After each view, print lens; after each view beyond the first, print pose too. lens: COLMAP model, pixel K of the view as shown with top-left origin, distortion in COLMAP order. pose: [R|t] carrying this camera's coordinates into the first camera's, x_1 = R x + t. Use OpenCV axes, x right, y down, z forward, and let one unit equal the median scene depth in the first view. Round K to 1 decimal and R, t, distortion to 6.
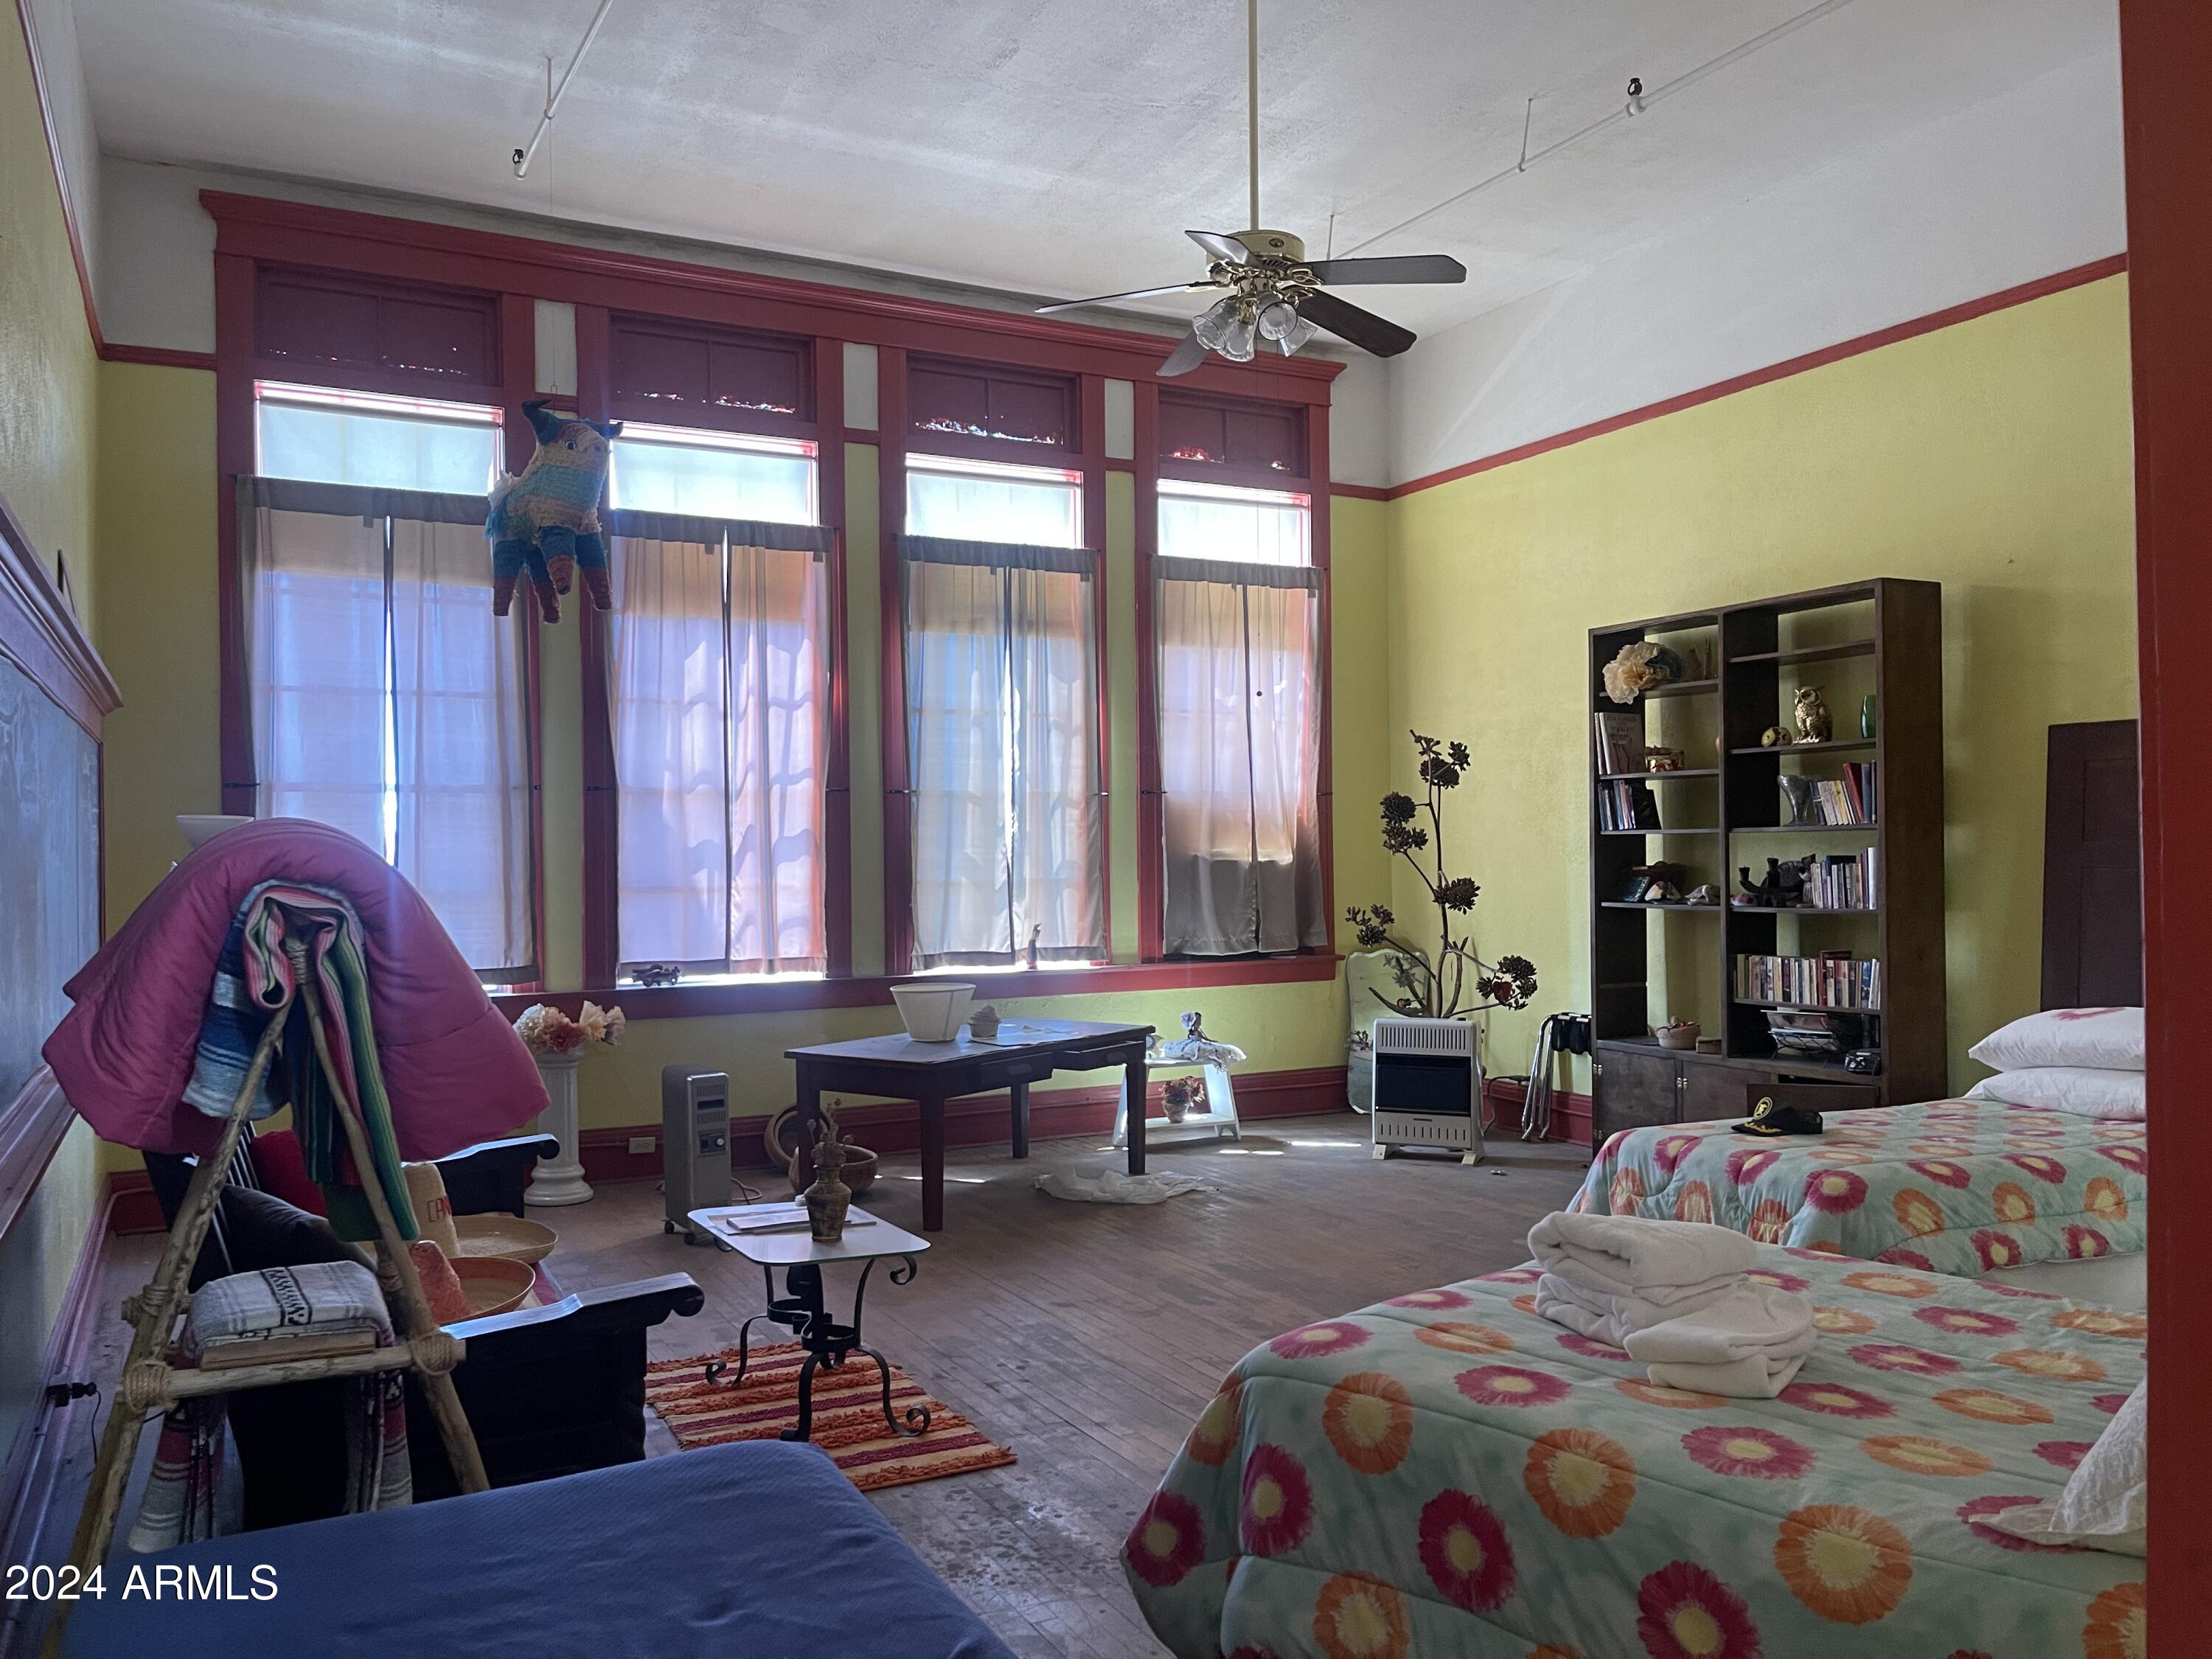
lens RADIAL K [[1665.7, 0, 1091.2], [0, 1665.7, 827.8], [0, 0, 1]] dist [0.036994, -0.018425]
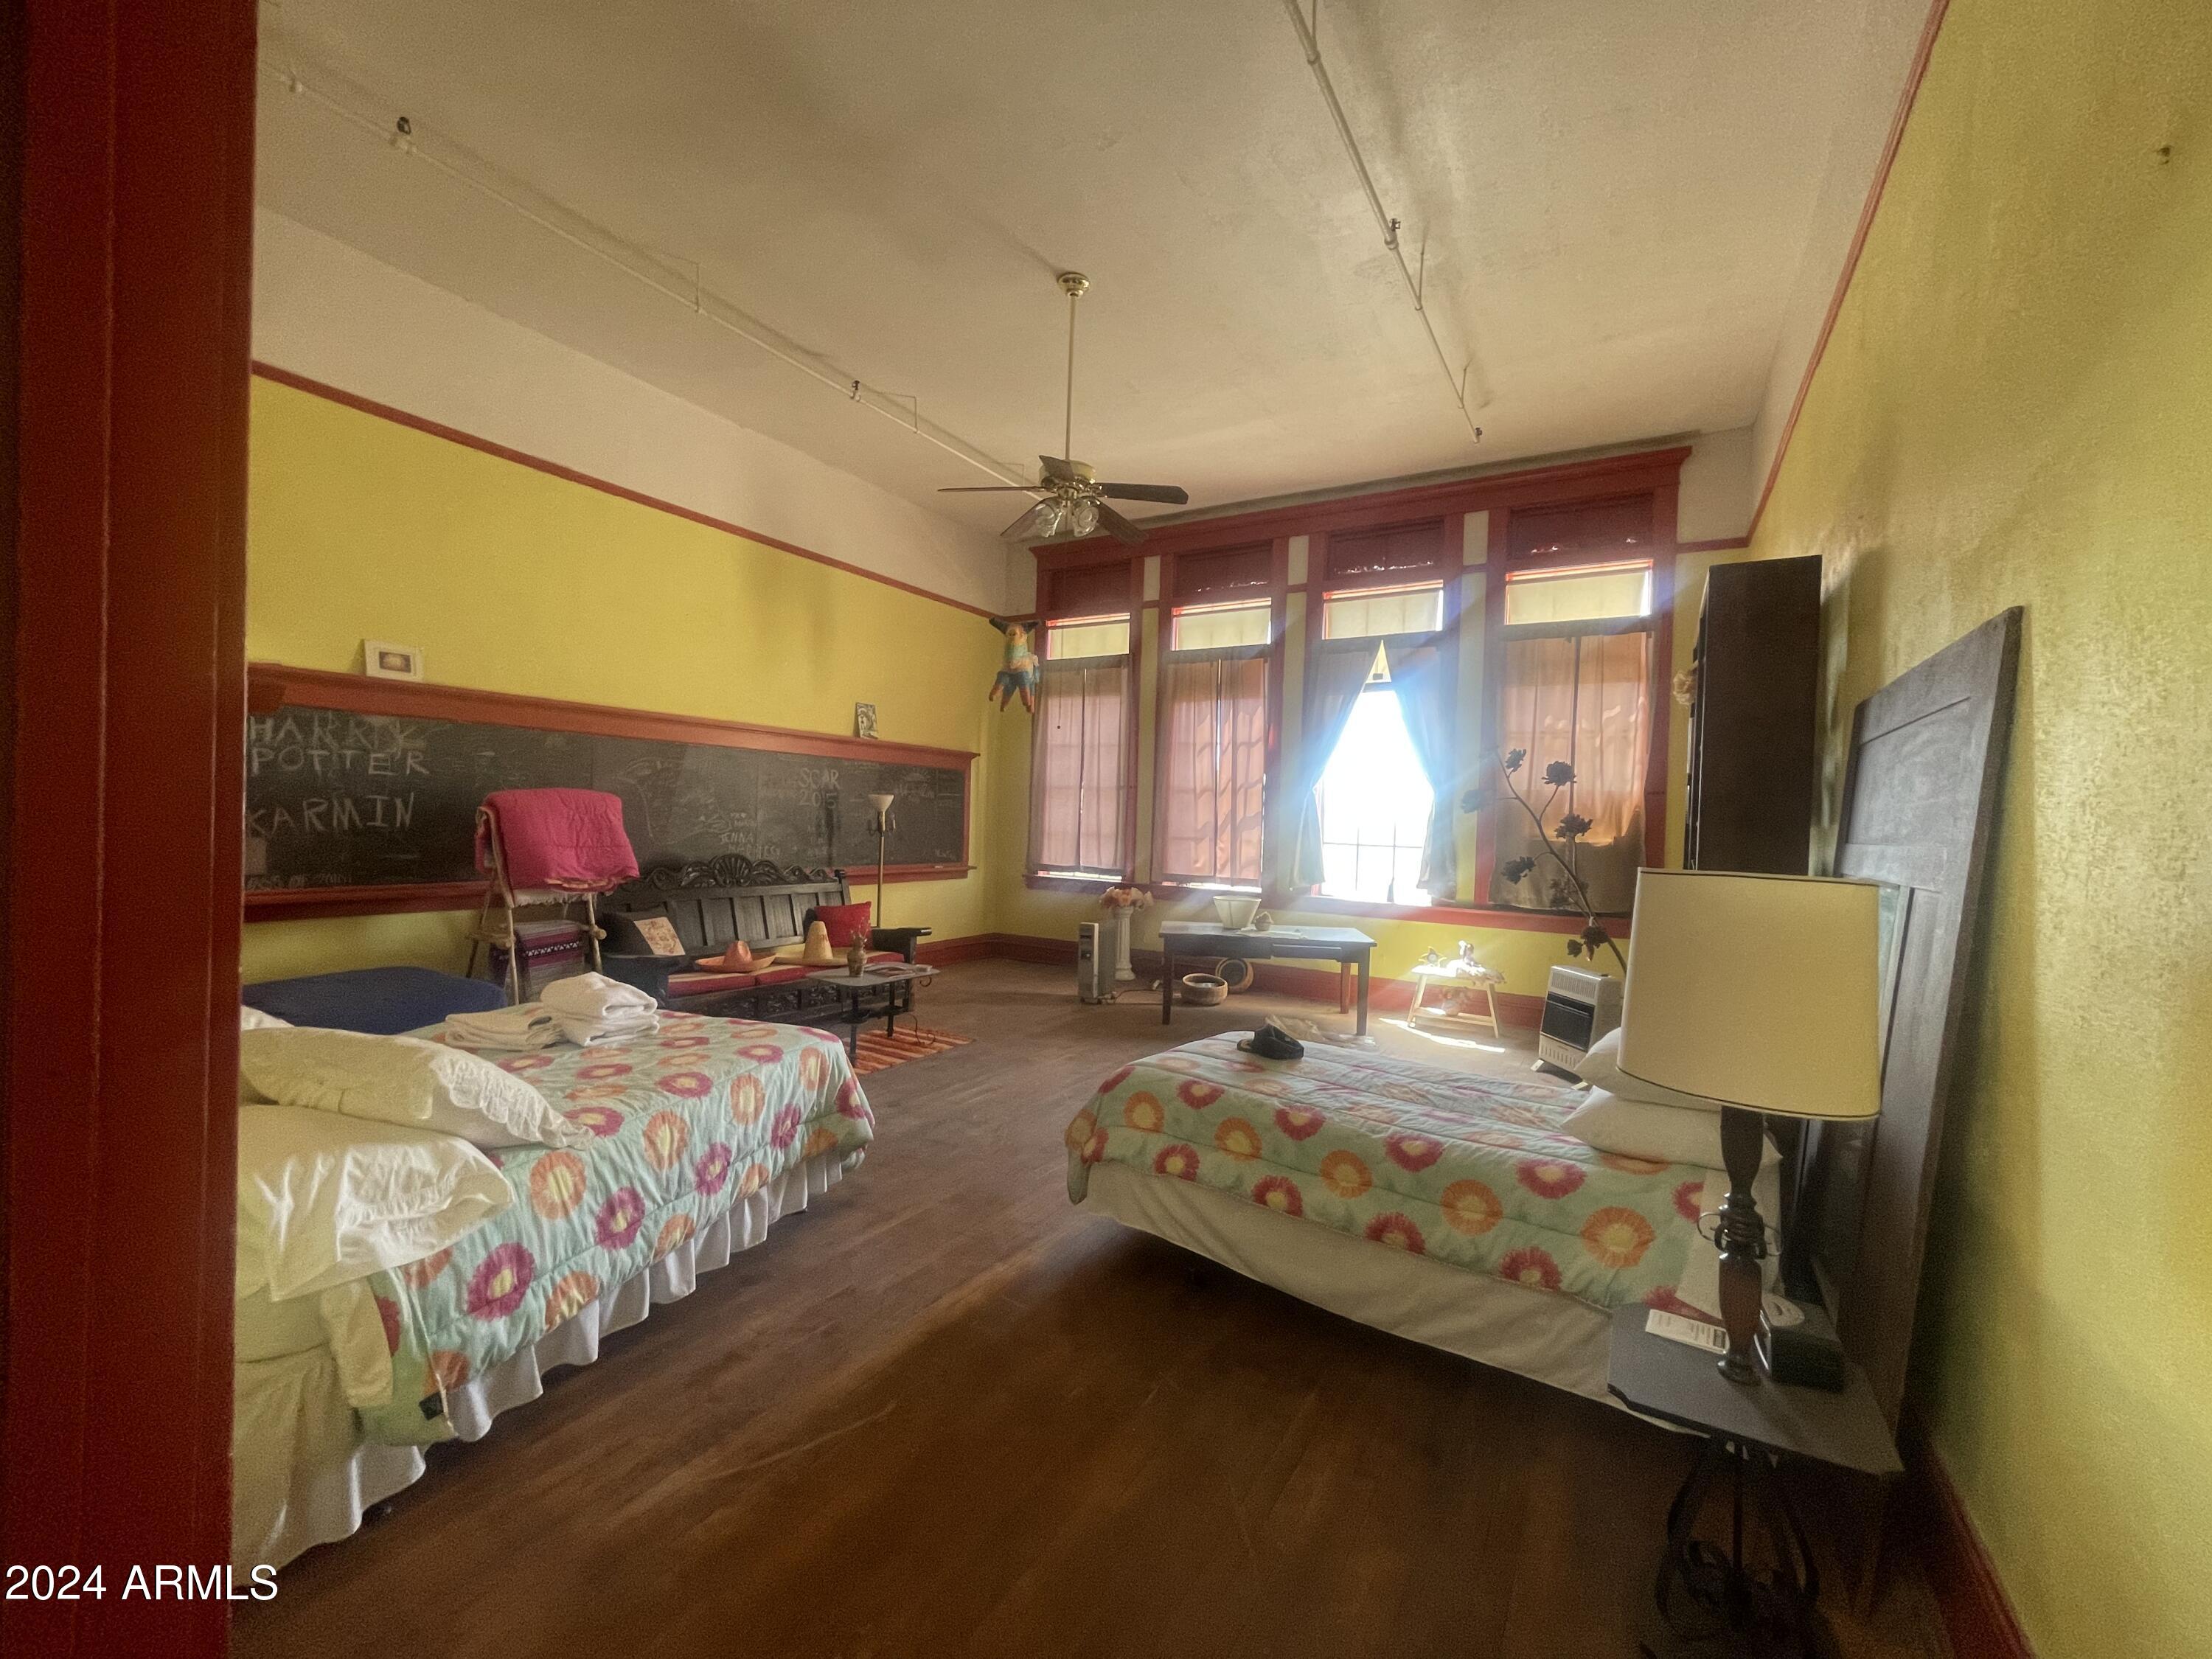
lens RADIAL K [[897.9, 0, 1108.3], [0, 897.9, 830.4], [0, 0, 1]] dist [-0.001813, 0.001213]
pose [[0.530439, 0.044269, -0.846566, 0.598344], [-0.024232, 0.999019, 0.037057, -0.009755], [0.847376, 0.000858, 0.530992, 0.342151]]
